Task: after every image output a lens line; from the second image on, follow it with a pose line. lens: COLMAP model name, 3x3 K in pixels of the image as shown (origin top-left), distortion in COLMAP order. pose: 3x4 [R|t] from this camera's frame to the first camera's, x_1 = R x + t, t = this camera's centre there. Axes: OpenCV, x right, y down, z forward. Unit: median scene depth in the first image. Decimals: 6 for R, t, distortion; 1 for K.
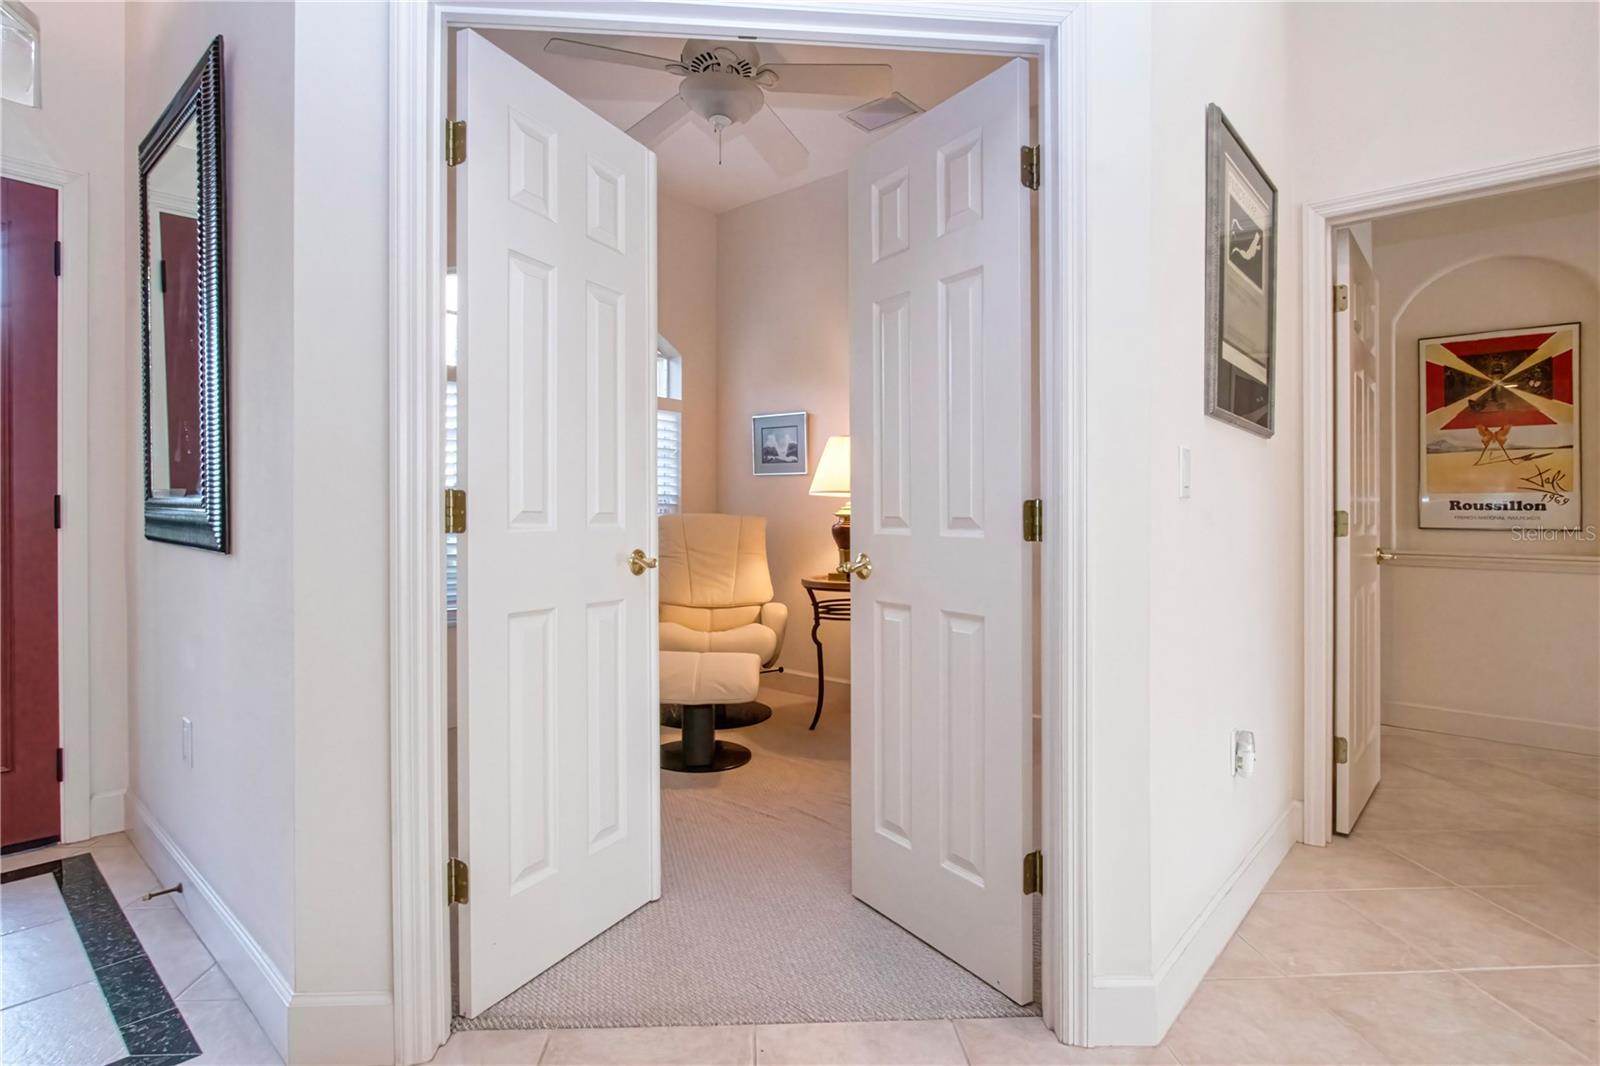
lens RADIAL K [[803.7, 0, 796.1], [0, 803.7, 502.8], [0, 0, 1]] dist [-0.022103, 0.001231]
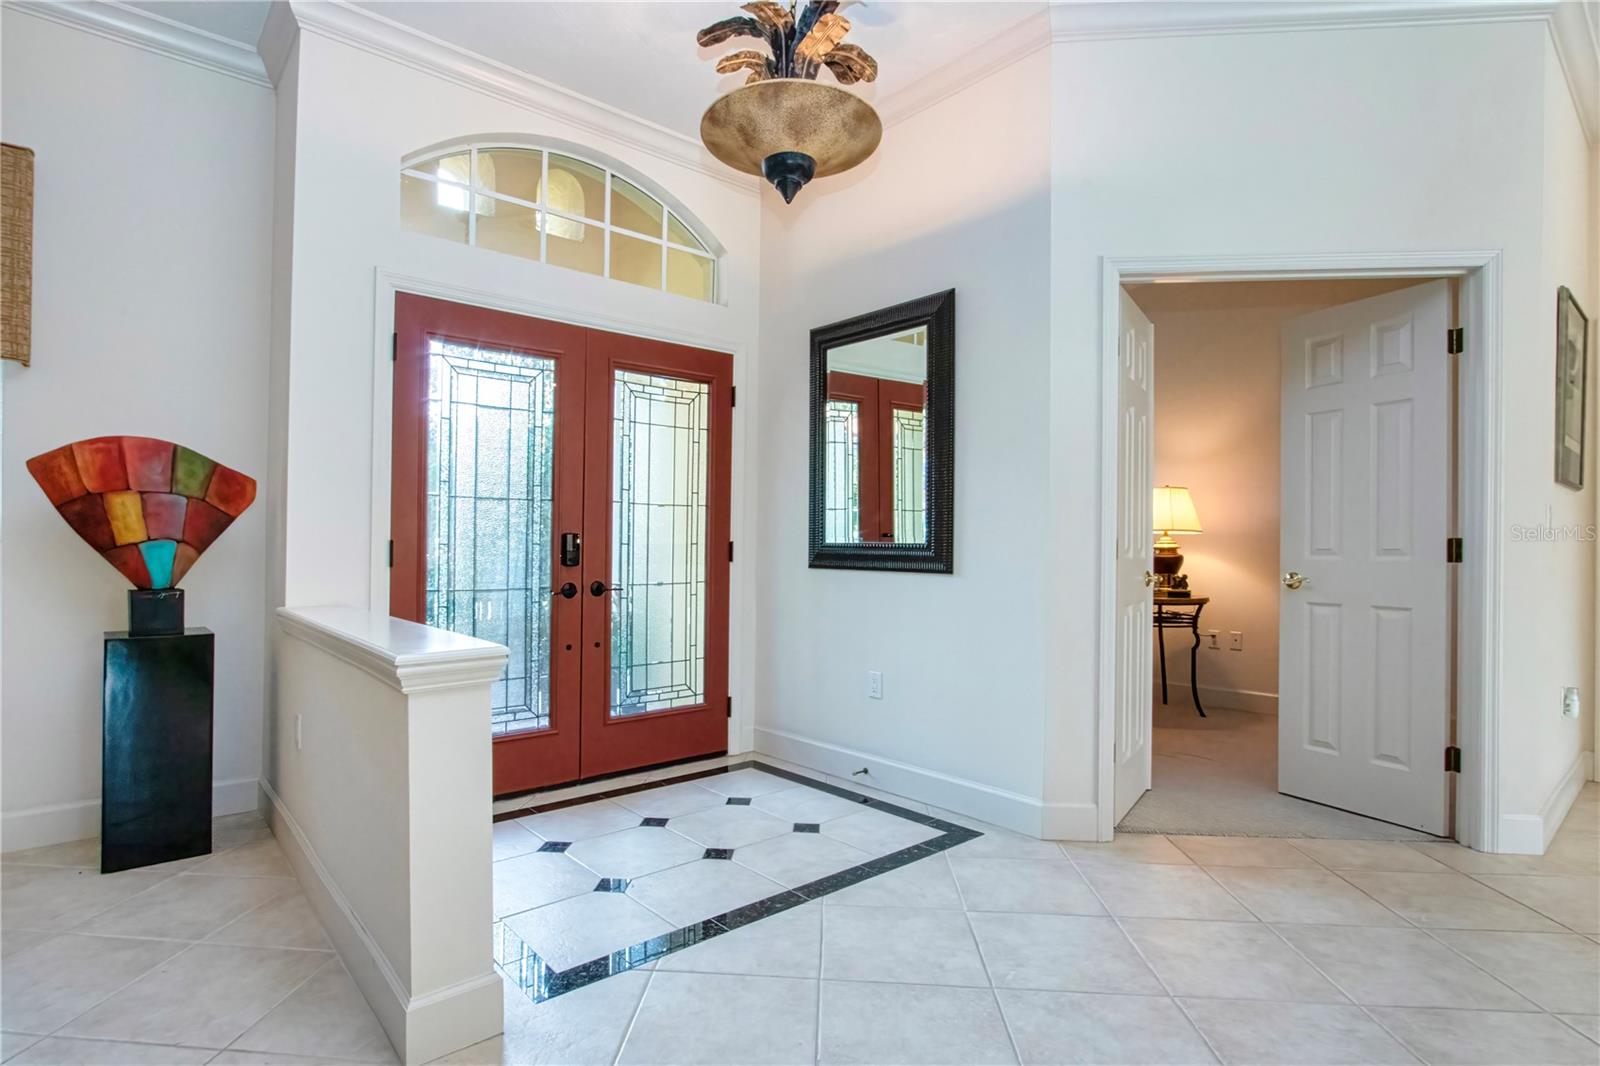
lens RADIAL K [[795.9, 0, 748.0], [0, 795.9, 552.8], [0, 0, 1]] dist [-0.018448, 0.000265]
pose [[0.985730, -0.009882, -0.168042, -0.629725], [0.013080, 0.999754, 0.017933, -0.014897], [0.167824, -0.019875, 0.985617, -0.622922]]
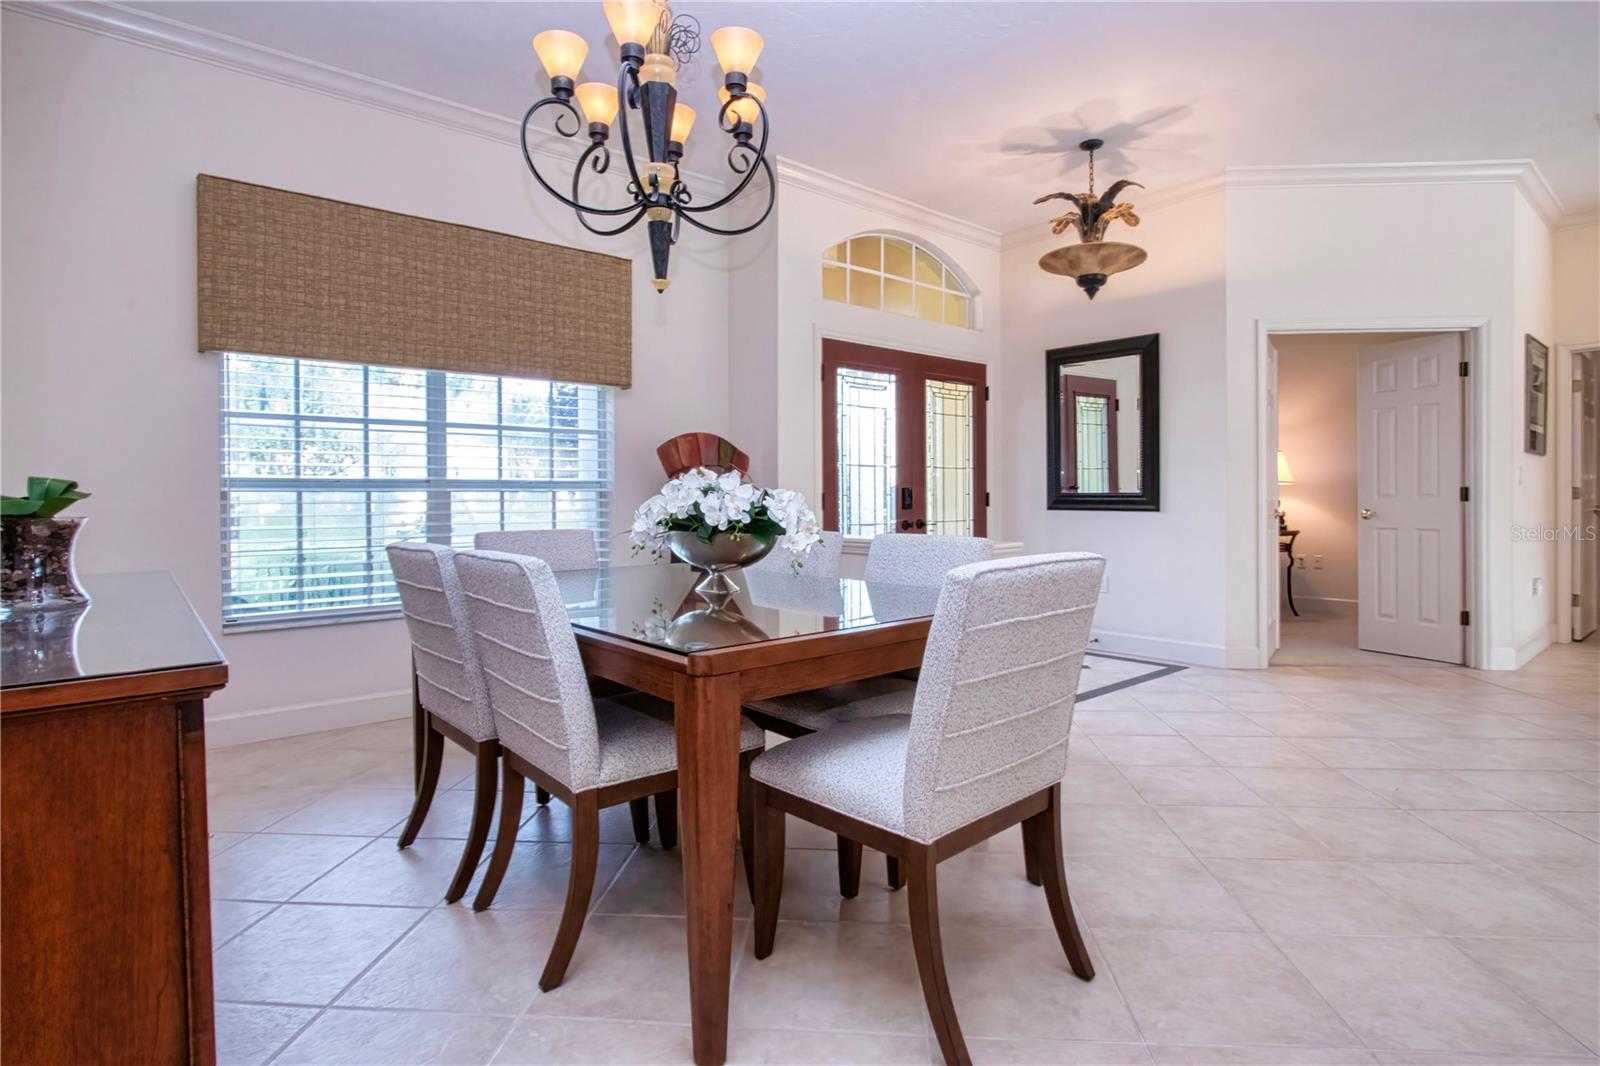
lens RADIAL K [[823.0, 0, 793.3], [0, 823.0, 502.5], [0, 0, 1]] dist [-0.026204, 0.000911]
pose [[0.988754, -0.019641, -0.148256, -1.153798], [0.022034, 0.999652, 0.014518, -0.028236], [0.147920, -0.017621, 0.988842, -1.550183]]
